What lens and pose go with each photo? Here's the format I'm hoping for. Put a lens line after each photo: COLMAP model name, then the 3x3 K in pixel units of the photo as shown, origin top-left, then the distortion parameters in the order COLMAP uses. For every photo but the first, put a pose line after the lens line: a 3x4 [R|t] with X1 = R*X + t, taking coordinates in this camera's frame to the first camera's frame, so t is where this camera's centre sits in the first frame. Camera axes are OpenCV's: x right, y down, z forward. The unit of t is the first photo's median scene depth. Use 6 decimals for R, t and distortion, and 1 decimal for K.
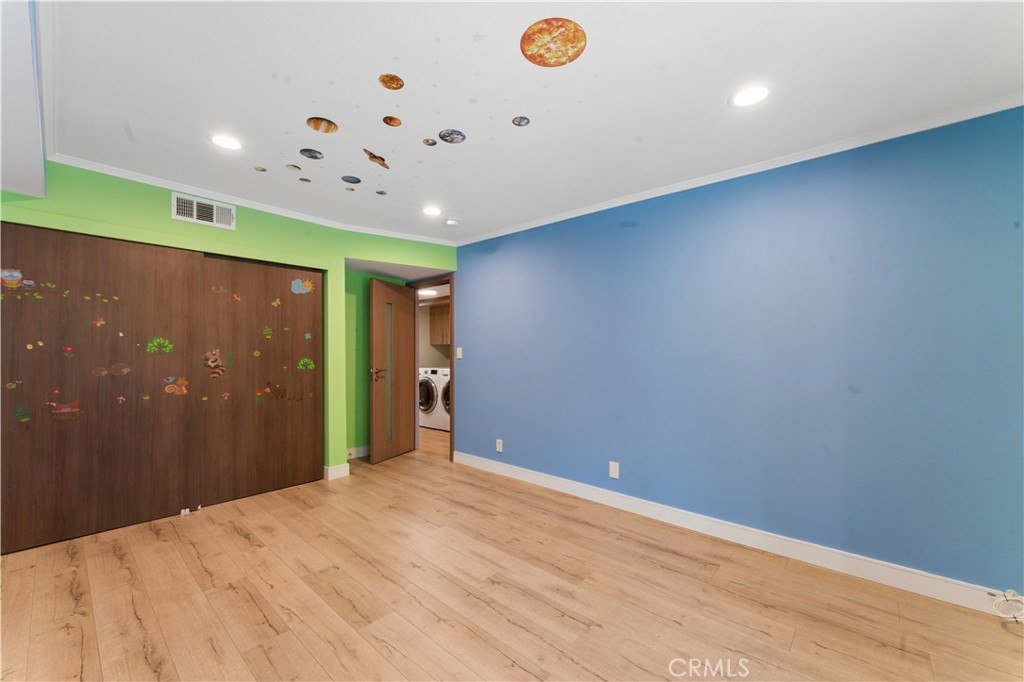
lens RADIAL K [[412.5, 0, 513.8], [0, 412.5, 352.1], [0, 0, 1]] dist [-0.001643, 0.000074]
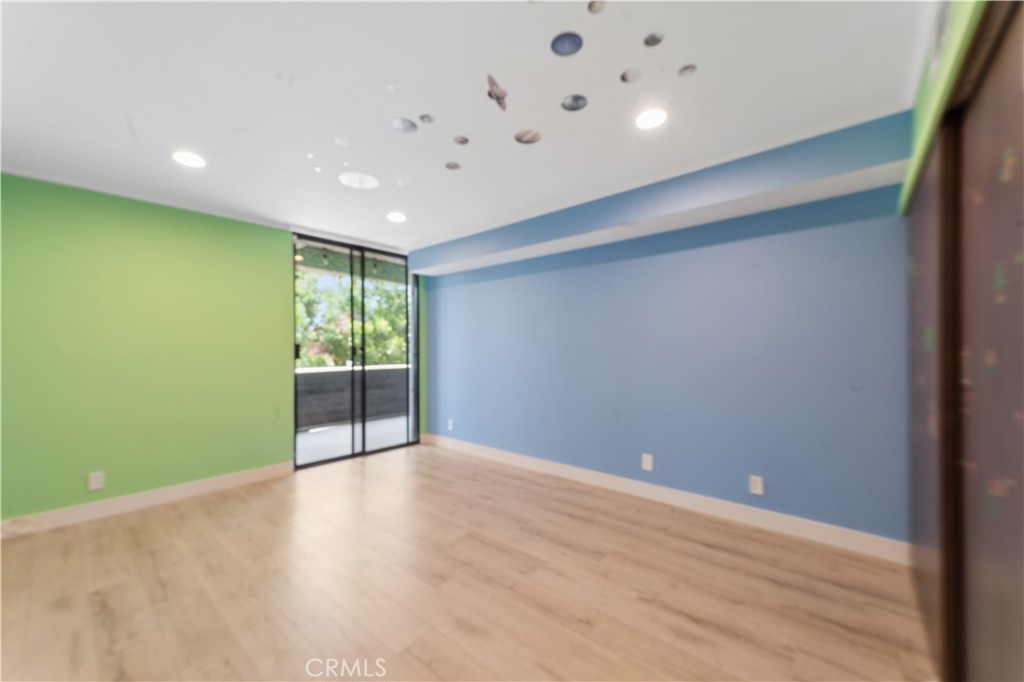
lens RADIAL K [[412.5, 0, 511.3], [0, 412.5, 348.9], [0, 0, 1]] dist [-0.001643, 0.000074]
pose [[-0.999974, -0.006361, -0.003356, -0.389575], [-0.006360, 0.999980, -0.000322, 0.001040], [0.003358, -0.000301, -0.999994, 1.920899]]
